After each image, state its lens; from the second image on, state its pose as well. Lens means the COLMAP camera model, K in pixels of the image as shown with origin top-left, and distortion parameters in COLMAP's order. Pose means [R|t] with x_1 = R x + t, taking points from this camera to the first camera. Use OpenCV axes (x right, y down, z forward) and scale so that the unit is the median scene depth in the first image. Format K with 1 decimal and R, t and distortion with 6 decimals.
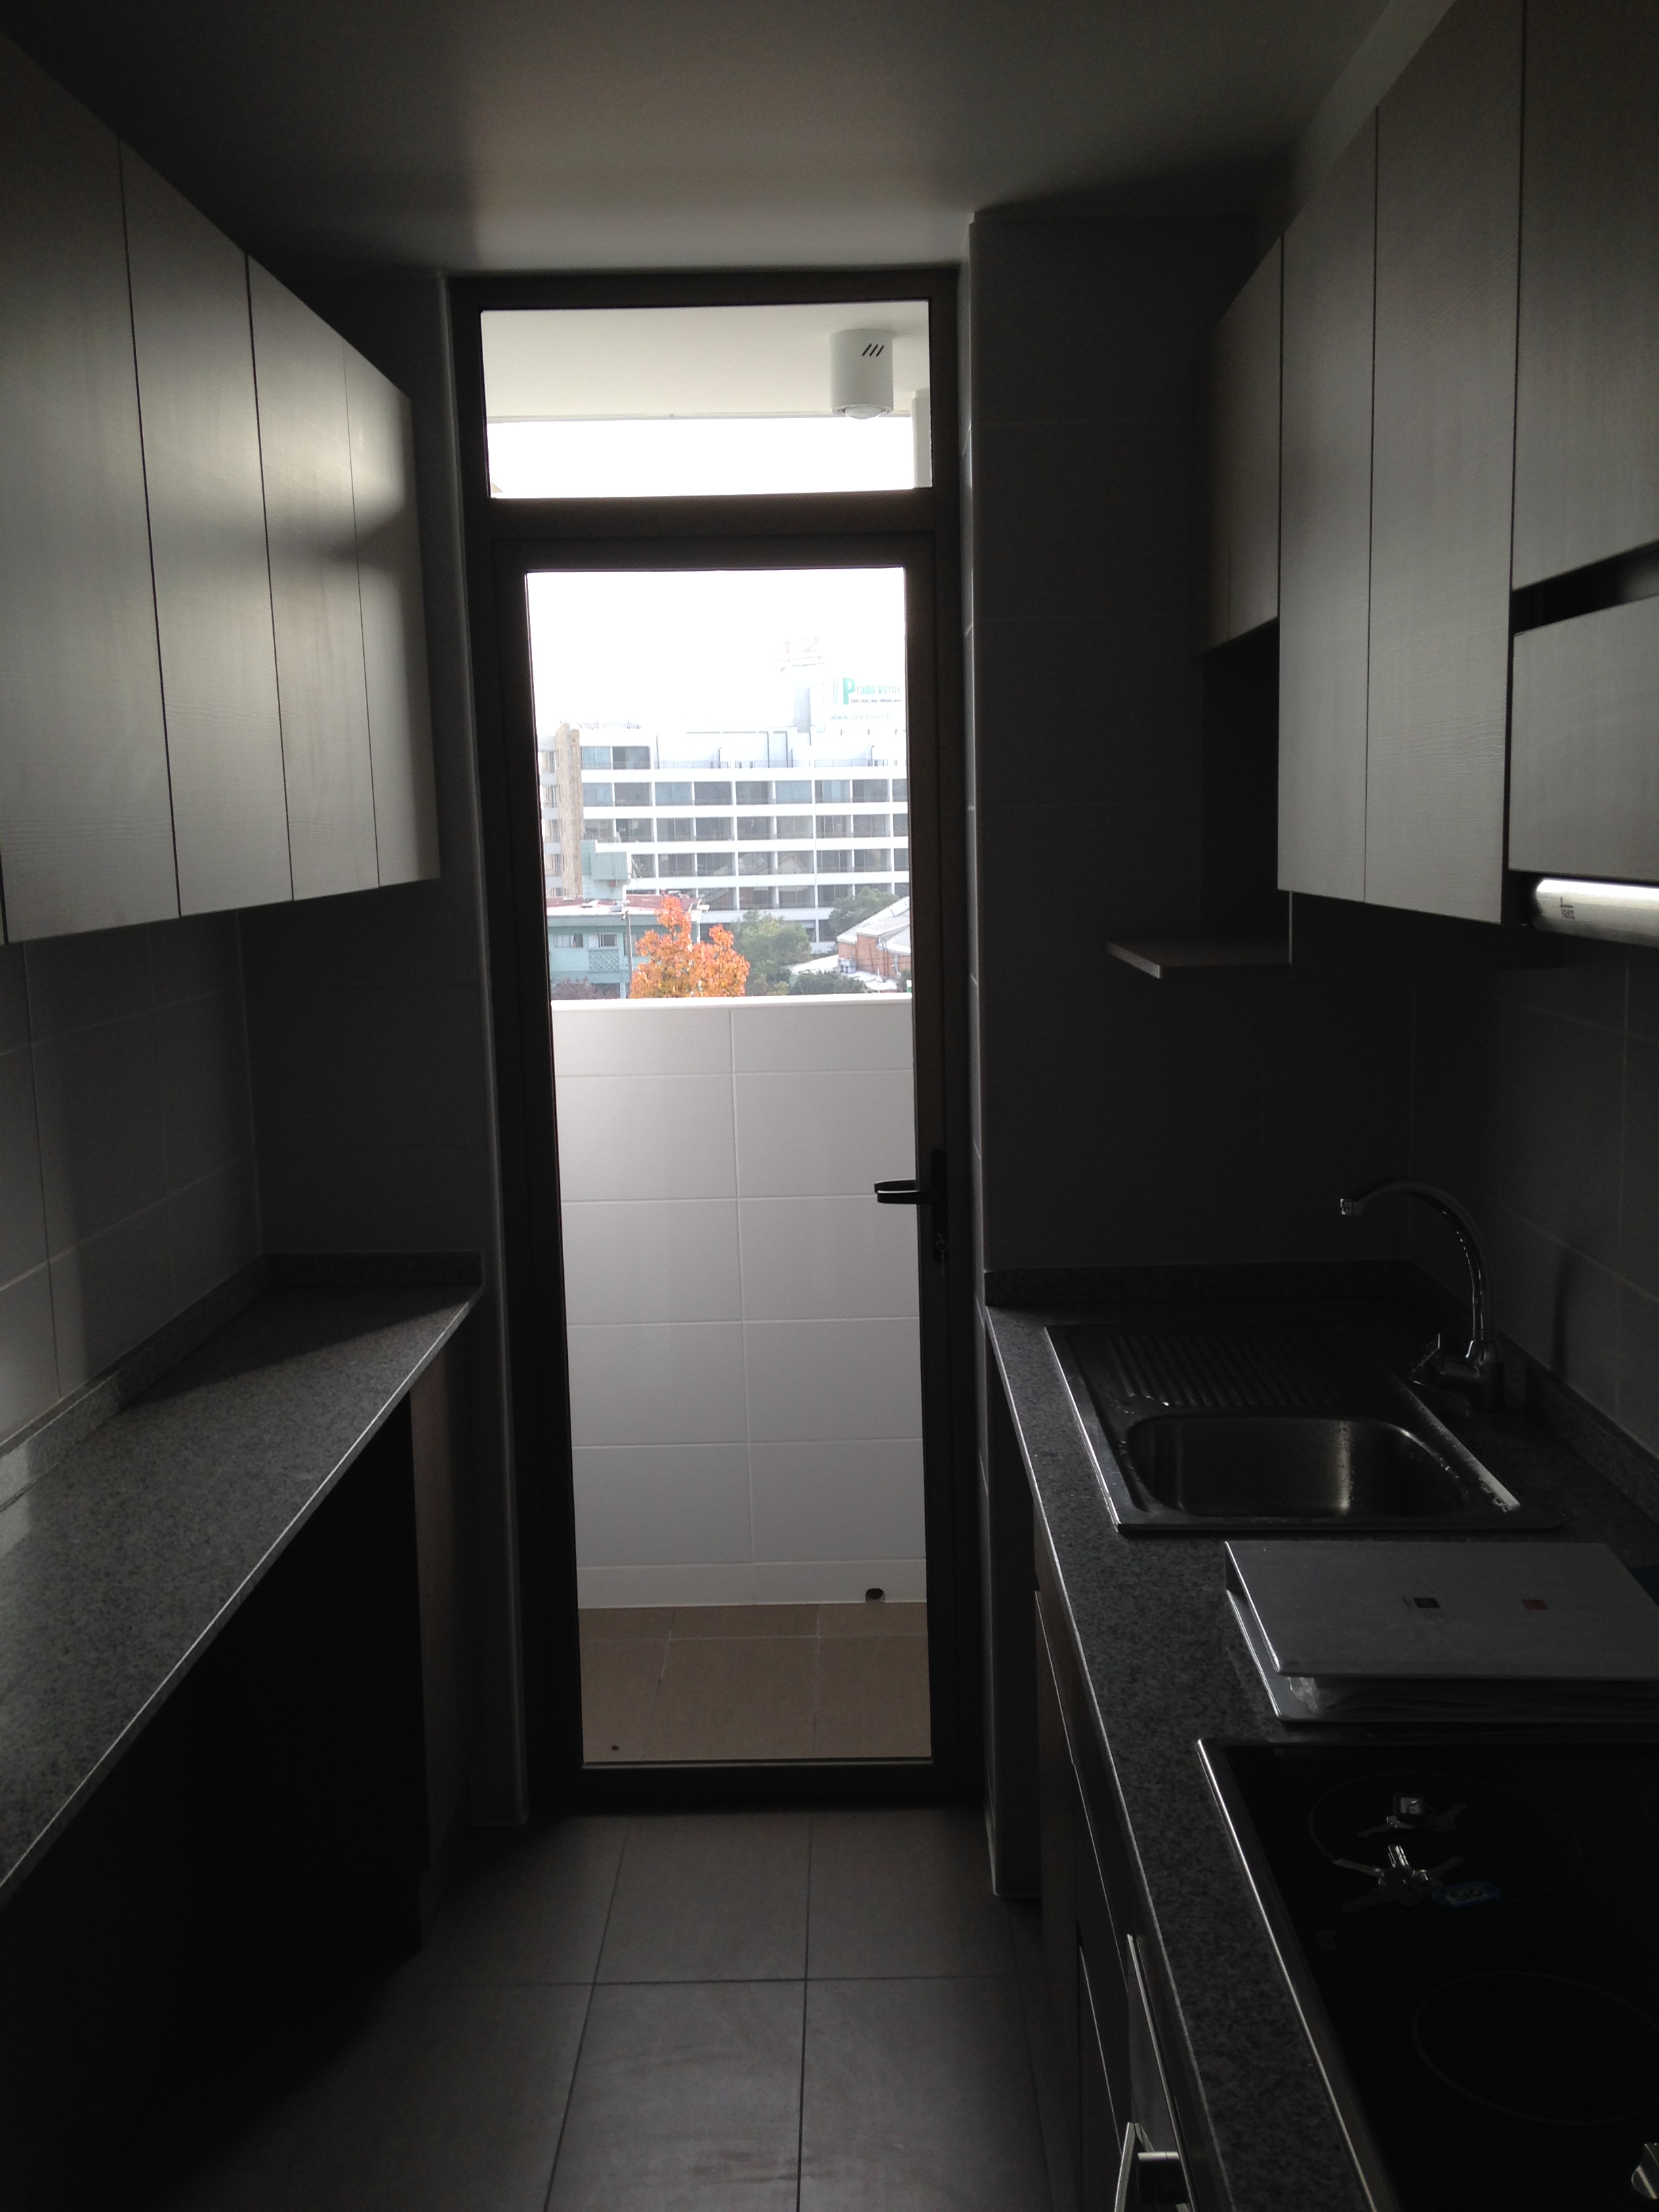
lens RADIAL K [[1945.2, 0, 829.5], [0, 1945.2, 1106.0], [0, 0, 1]] dist [0.150796, -0.247601]
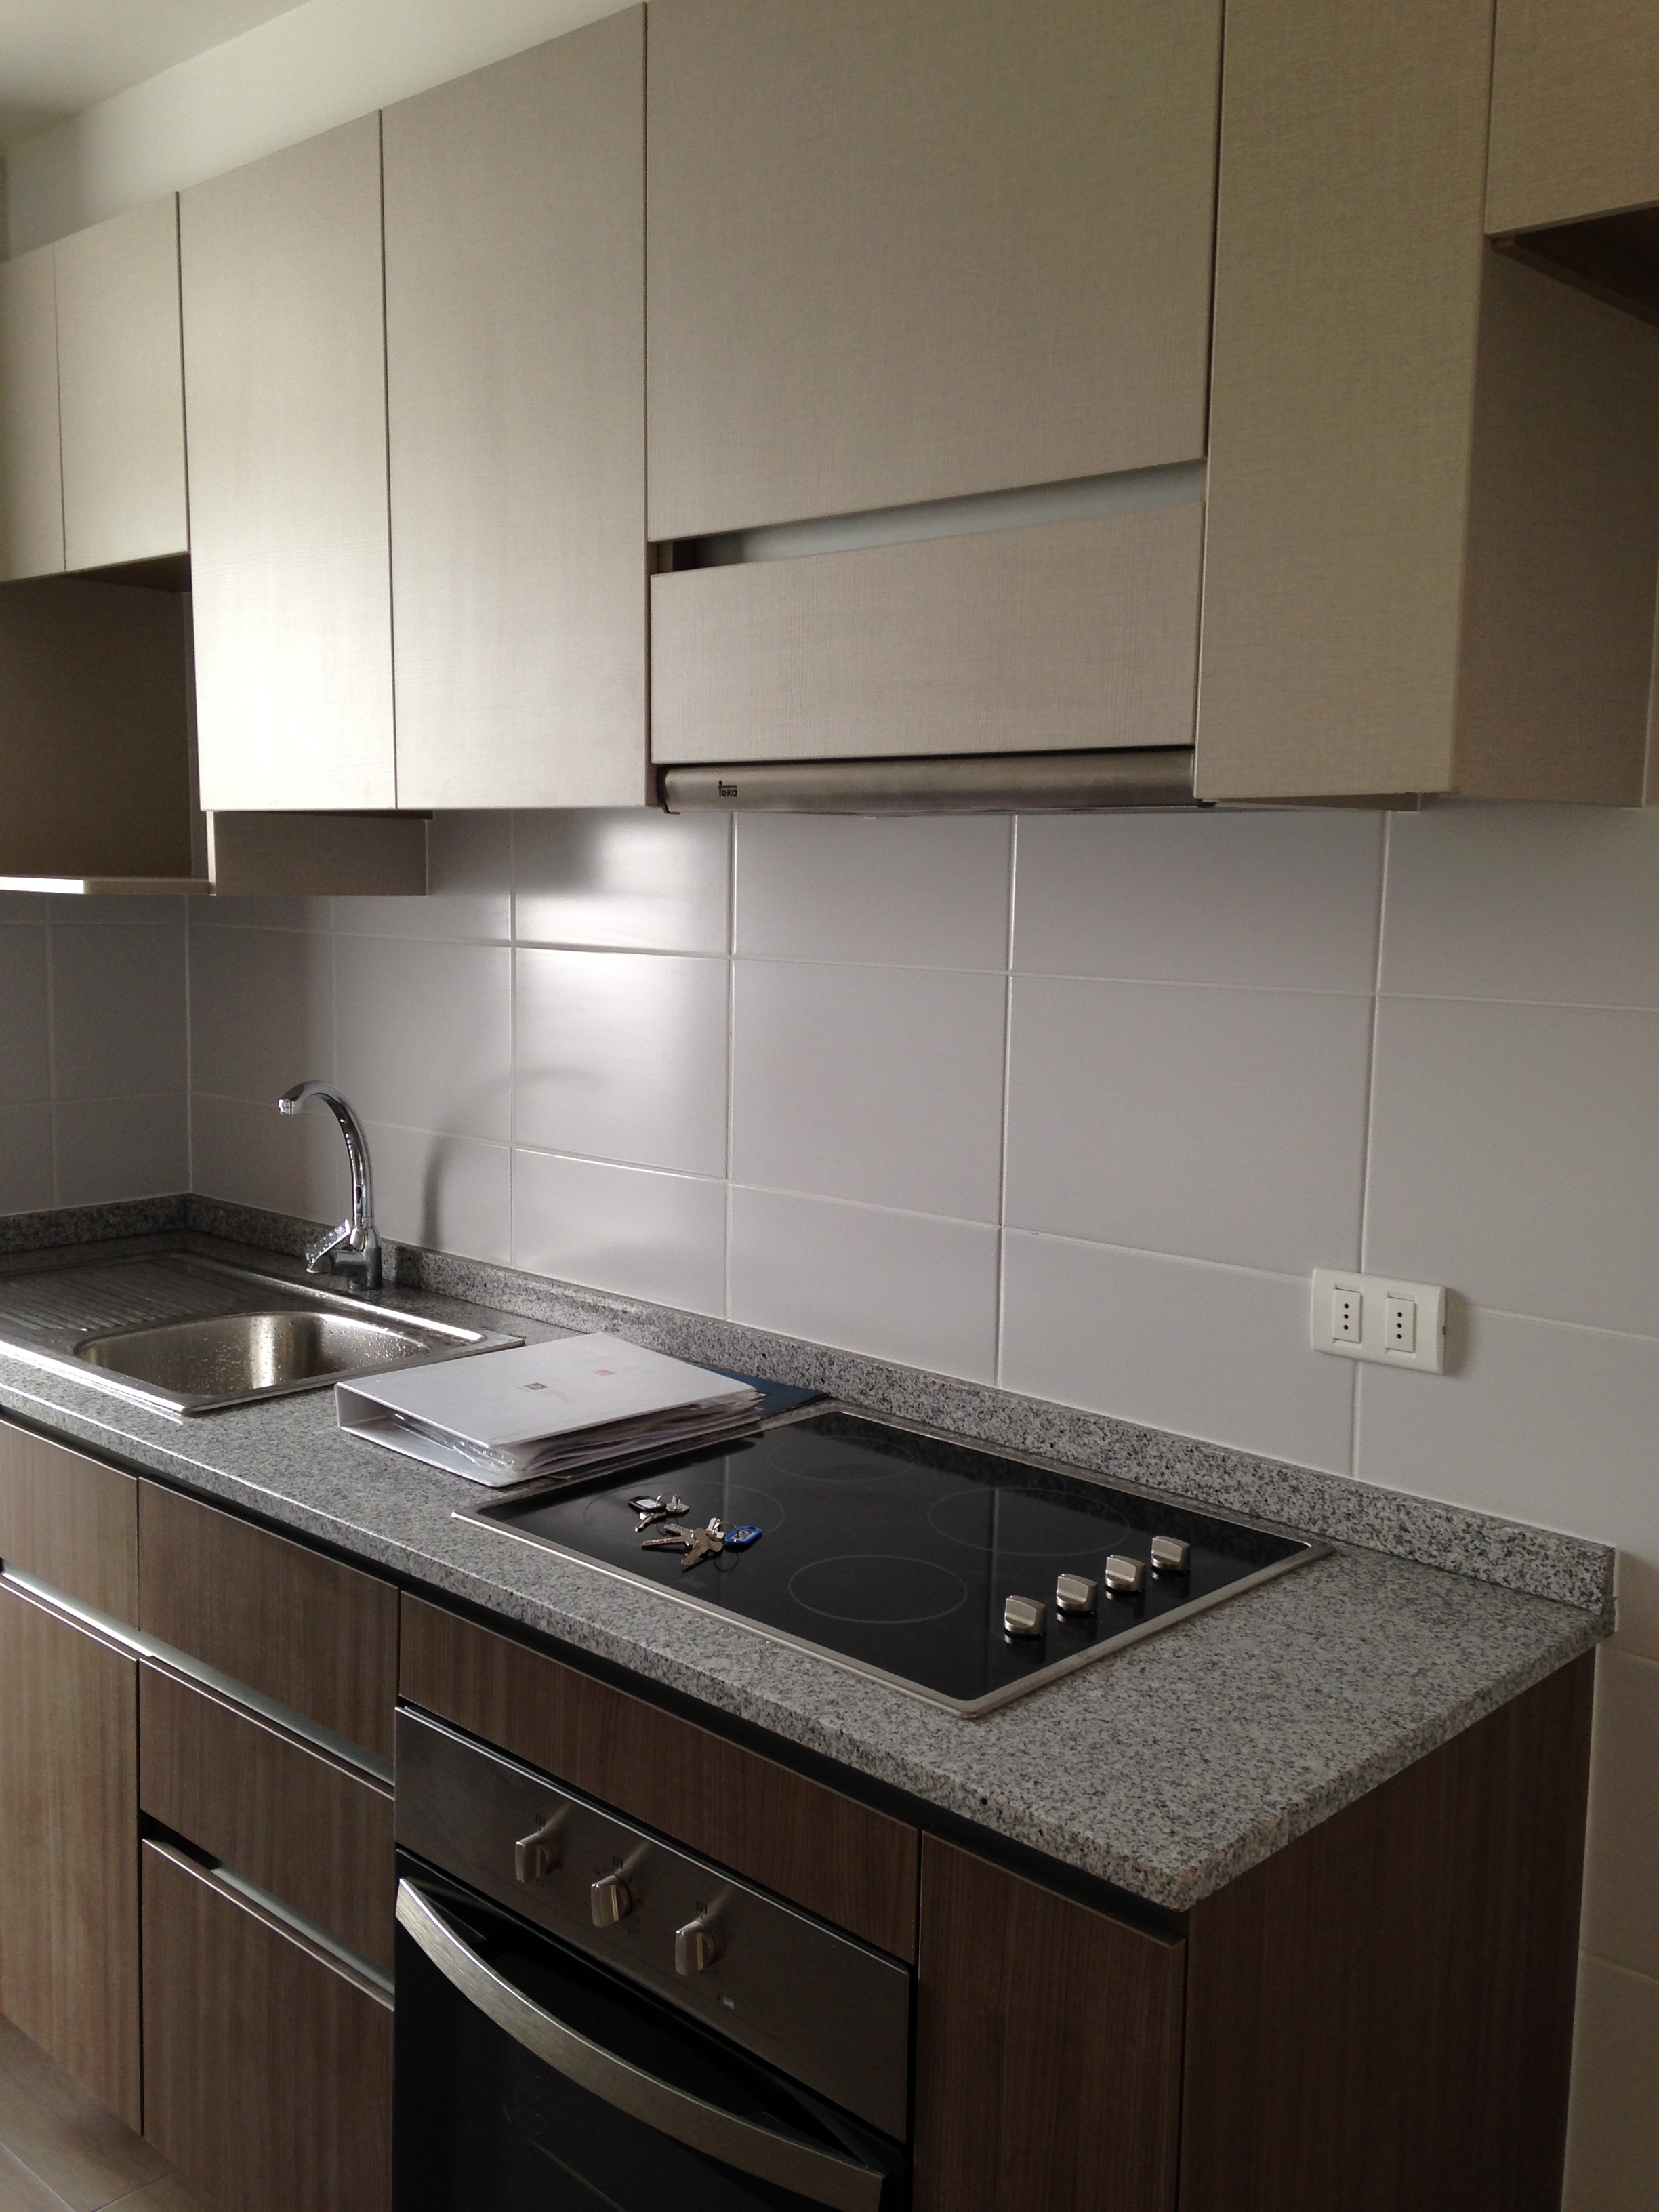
lens RADIAL K [[1945.2, 0, 829.5], [0, 1945.2, 1106.0], [0, 0, 1]] dist [0.150796, -0.247601]
pose [[0.680868, -0.054152, 0.730402, -0.388958], [0.070524, 0.997476, 0.008212, 0.075235], [-0.729003, 0.045919, 0.682969, 0.046298]]
